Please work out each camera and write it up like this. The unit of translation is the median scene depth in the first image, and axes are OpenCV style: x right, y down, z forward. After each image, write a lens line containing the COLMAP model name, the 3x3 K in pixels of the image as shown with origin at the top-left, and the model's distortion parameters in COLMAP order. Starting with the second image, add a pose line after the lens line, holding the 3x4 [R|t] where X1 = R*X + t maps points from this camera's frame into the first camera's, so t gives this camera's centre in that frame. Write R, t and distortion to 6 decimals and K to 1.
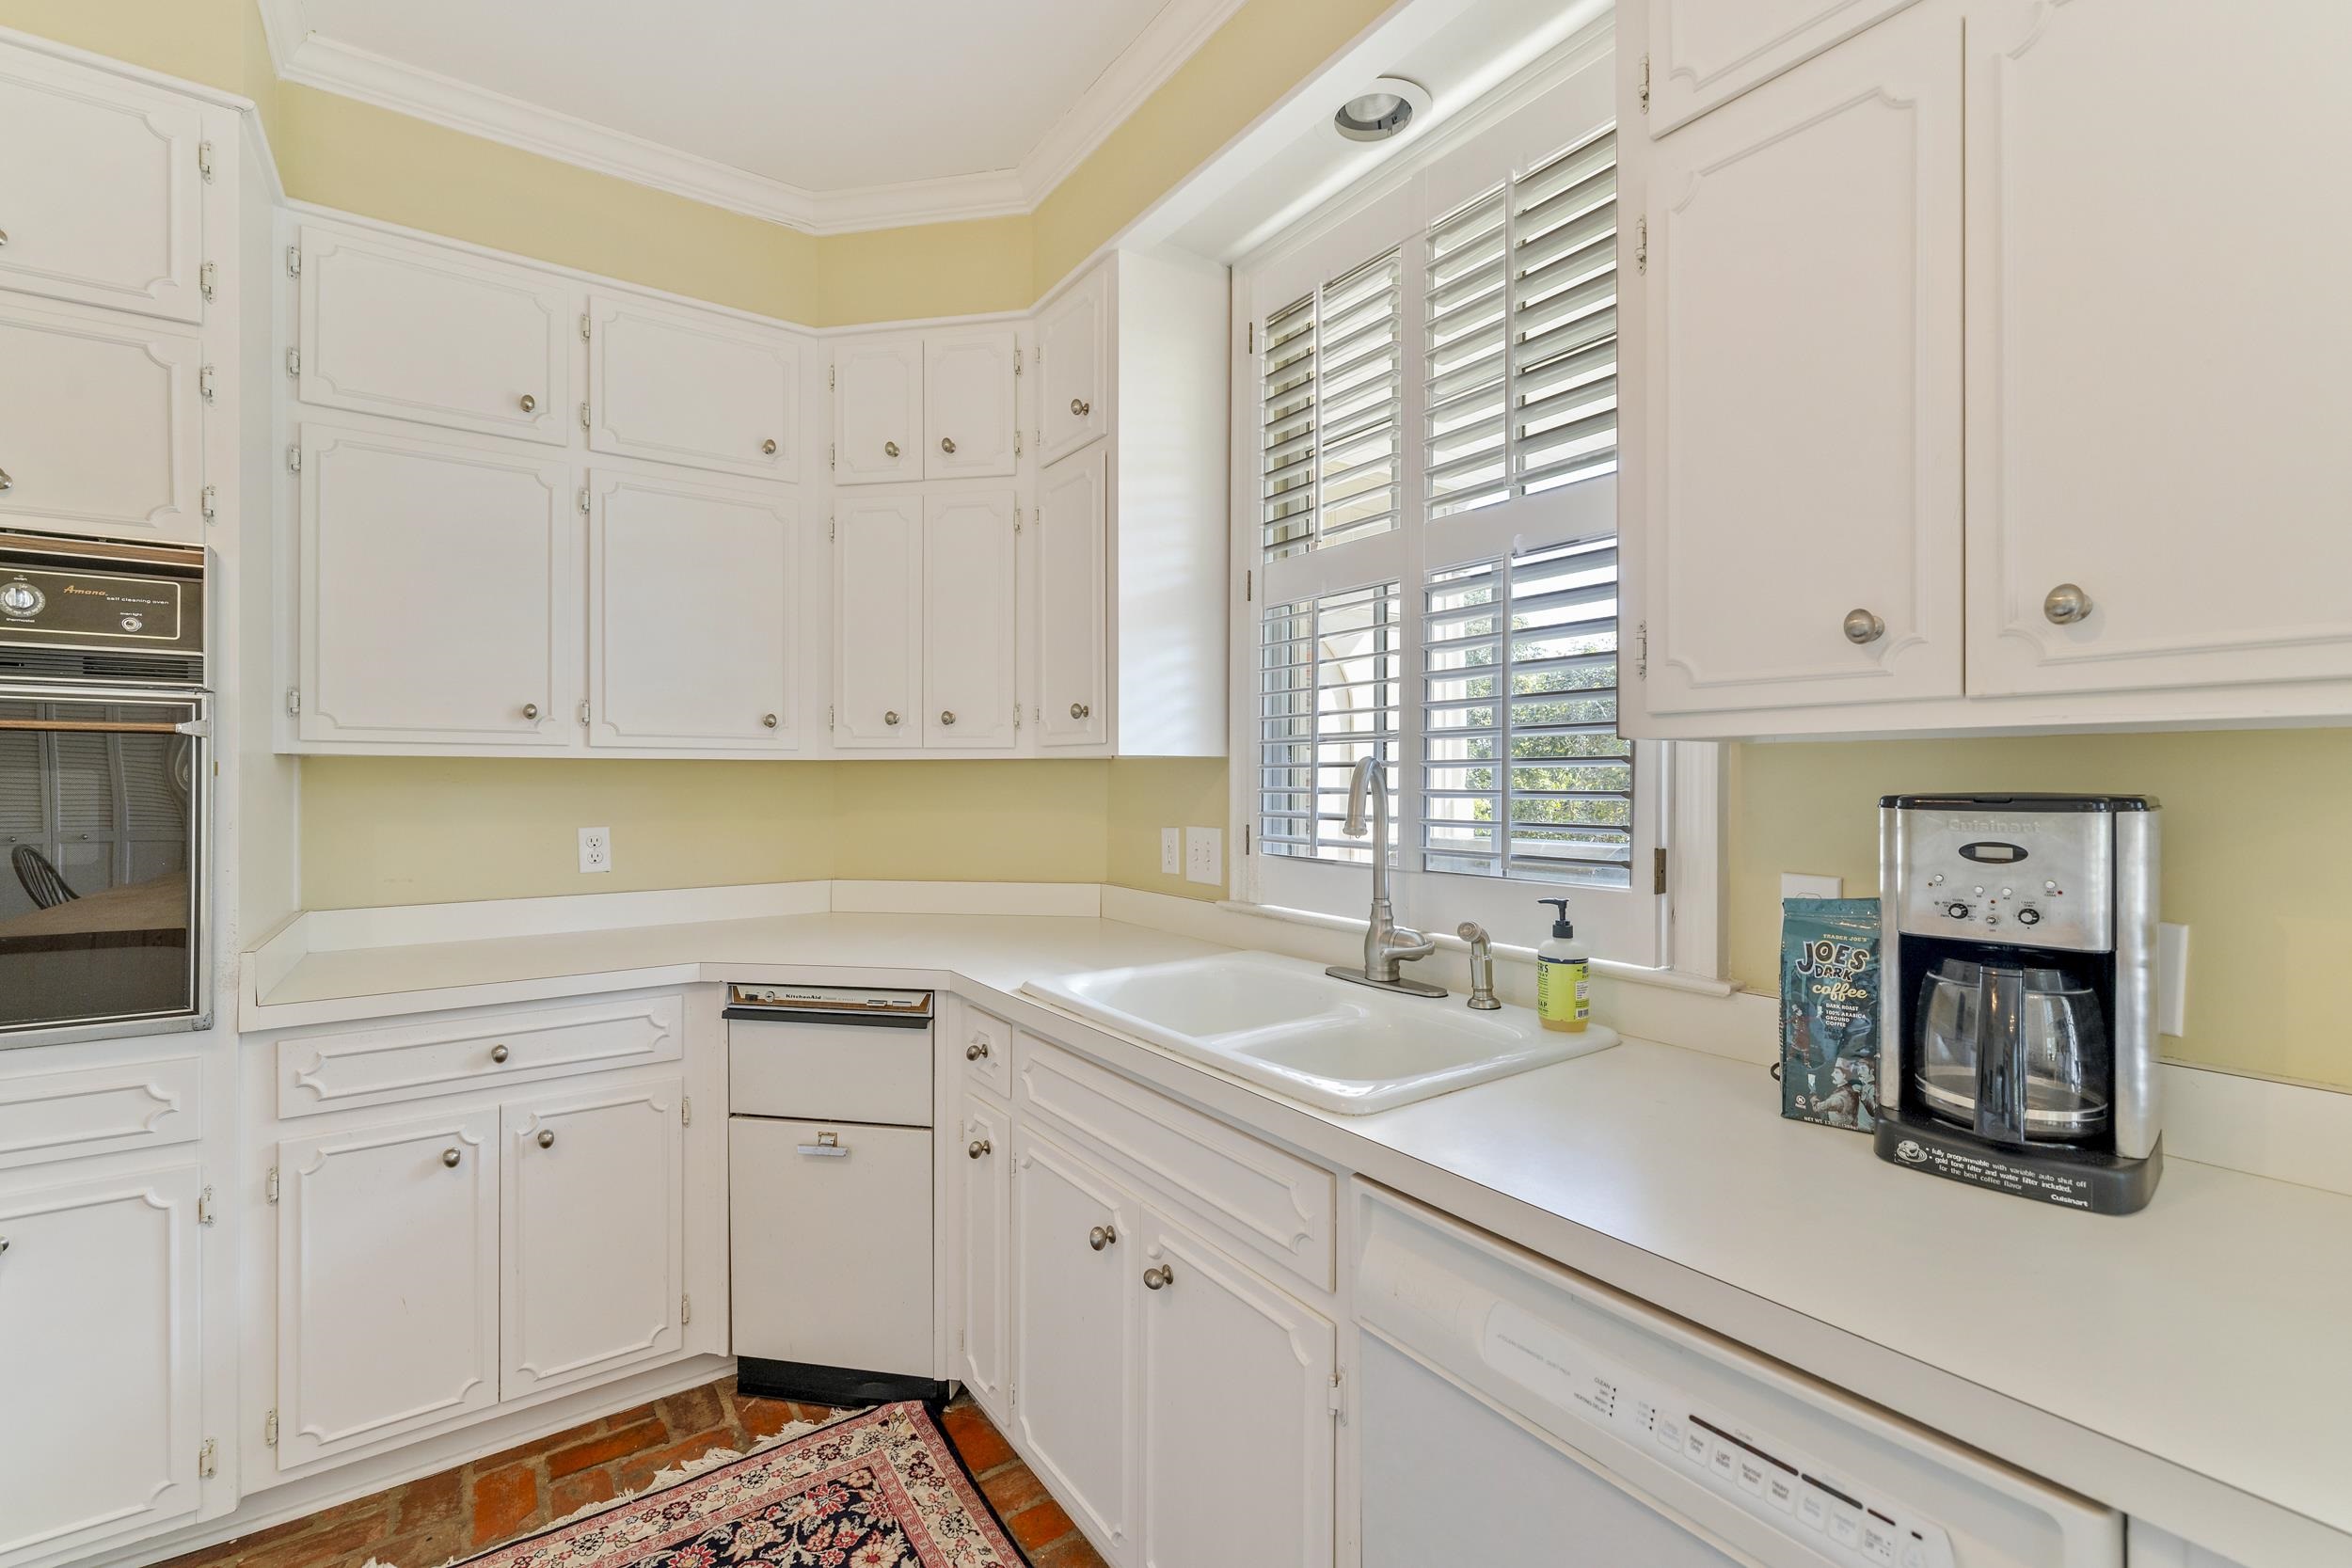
lens RADIAL K [[999.1, 0, 1178.0], [0, 999.1, 784.6], [0, 0, 1]] dist [-0.000219, 0.000381]
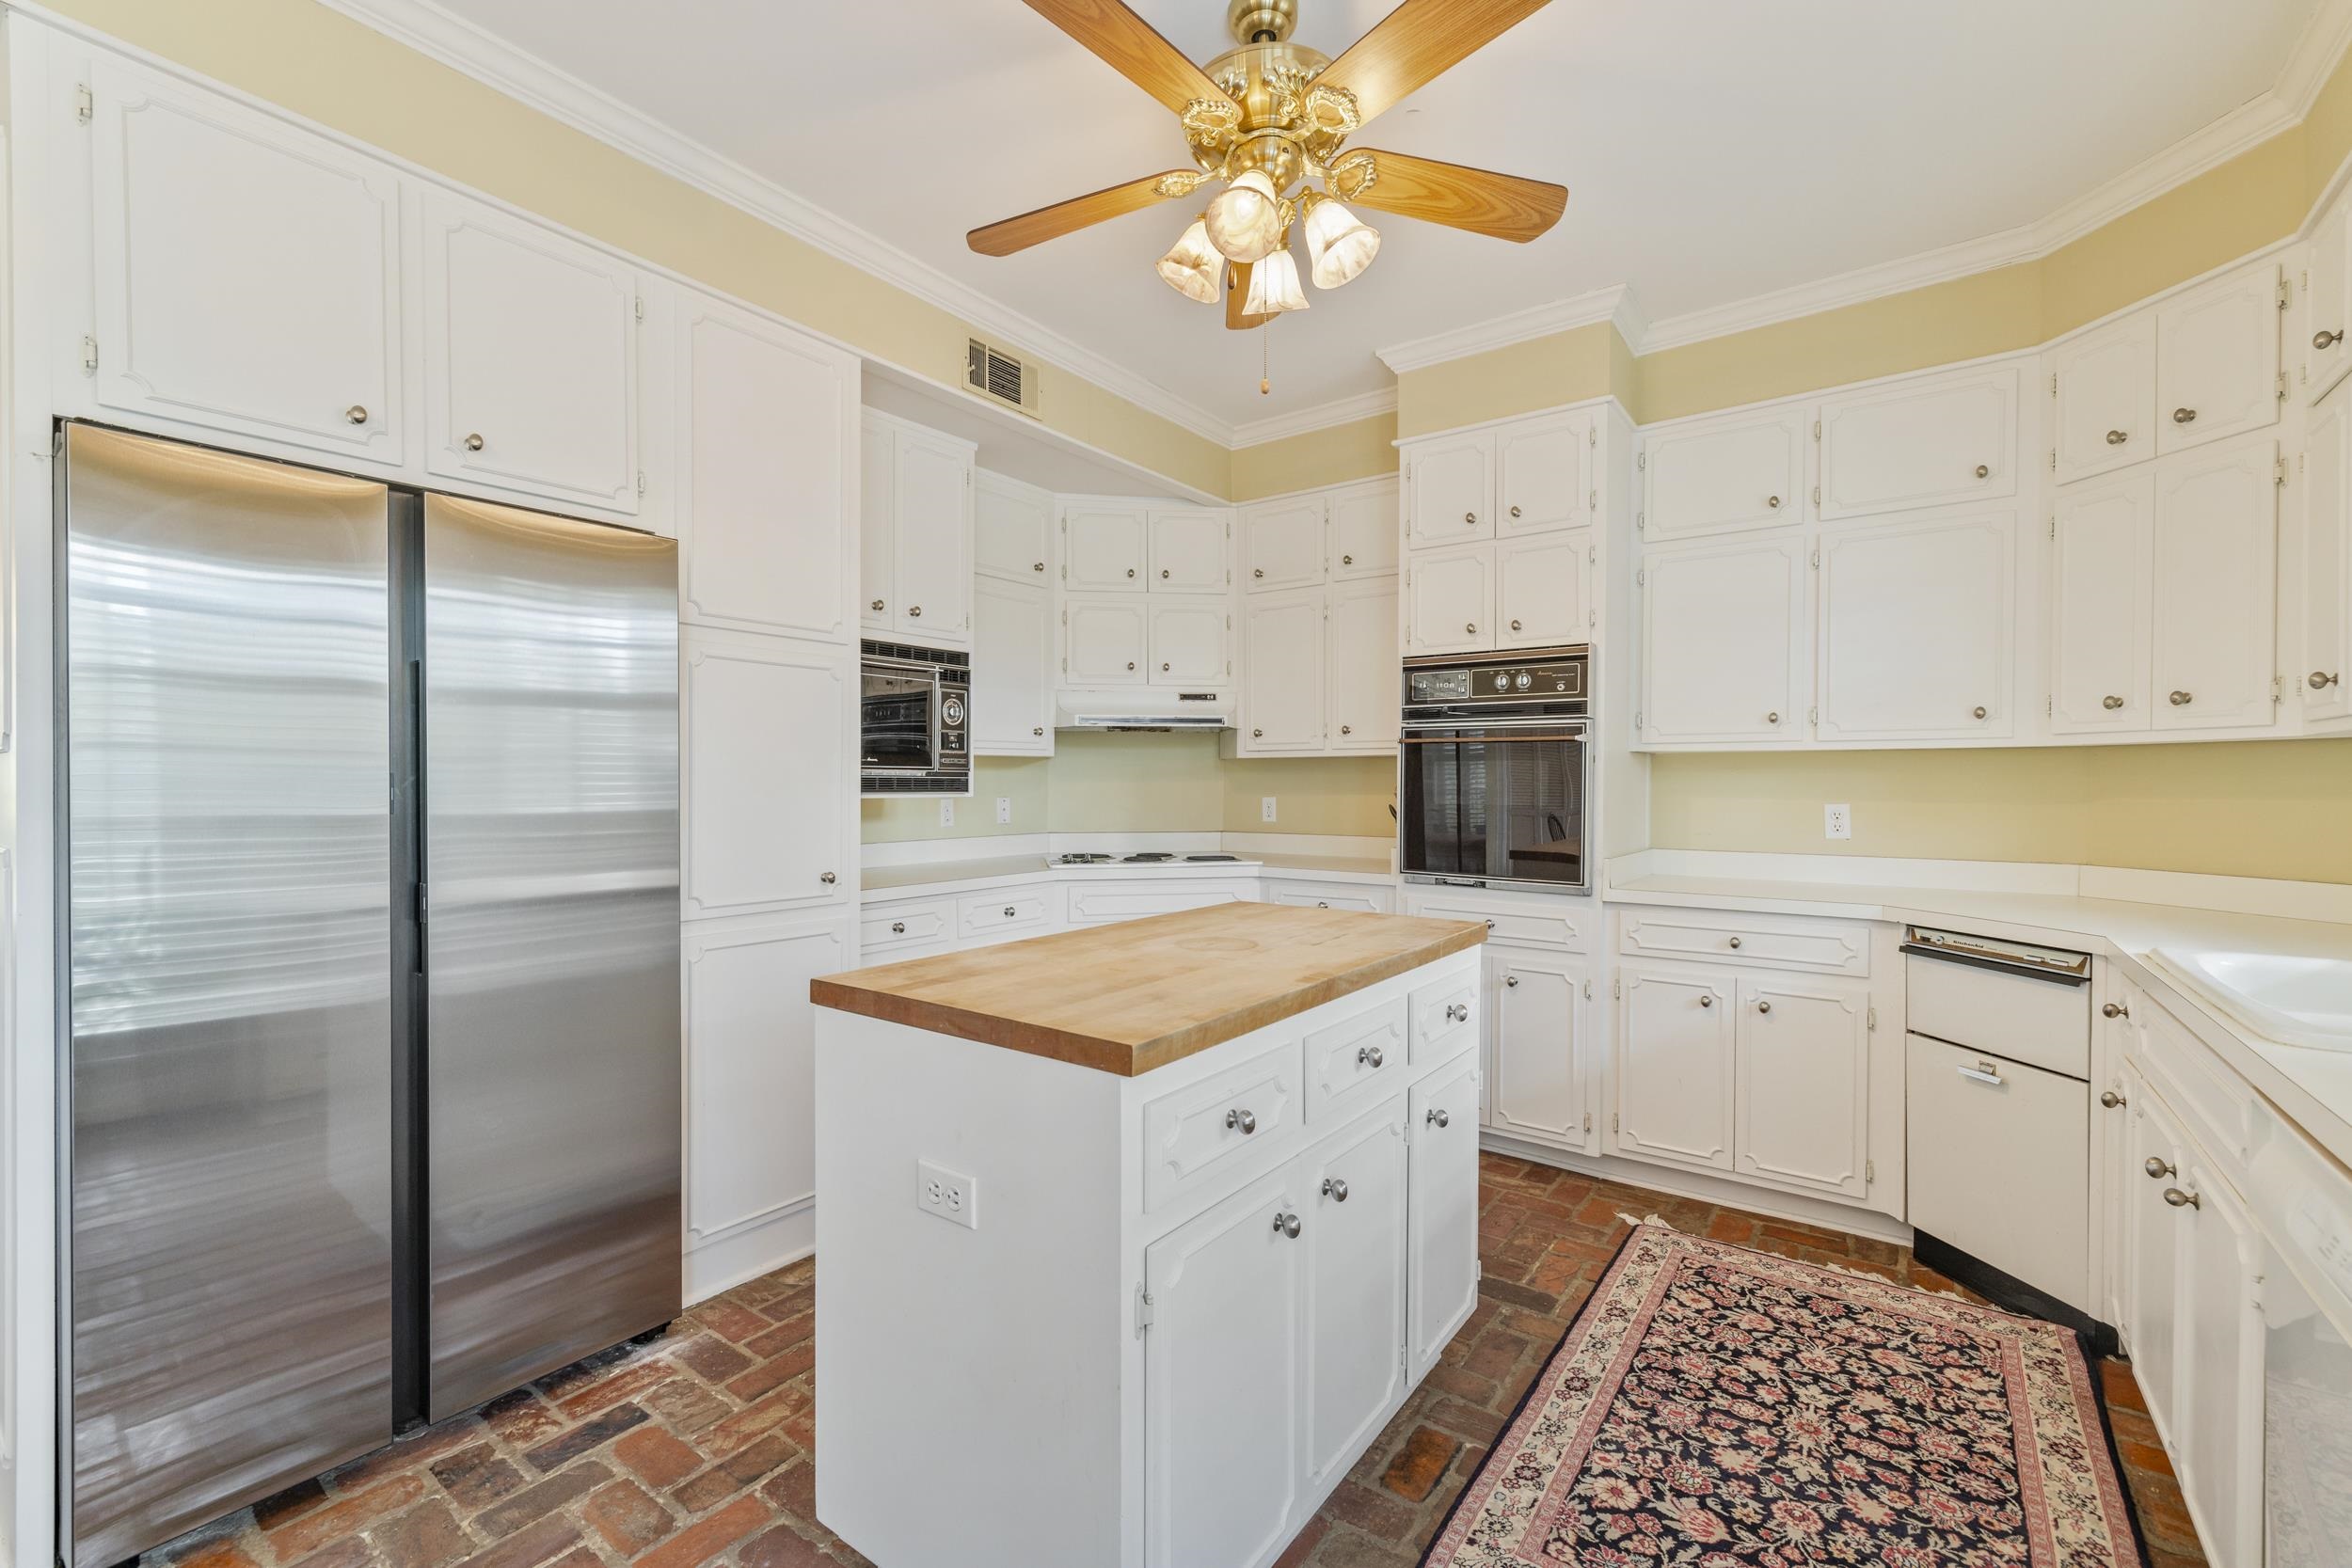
lens RADIAL K [[999.1, 0, 1177.1], [0, 999.1, 787.9], [0, 0, 1]] dist [-0.000219, 0.000381]
pose [[0.322997, 0.007860, -0.946367, 0.464407], [-0.009061, 0.999945, 0.005212, 0.029366], [0.946357, 0.006892, 0.323051, -0.290228]]
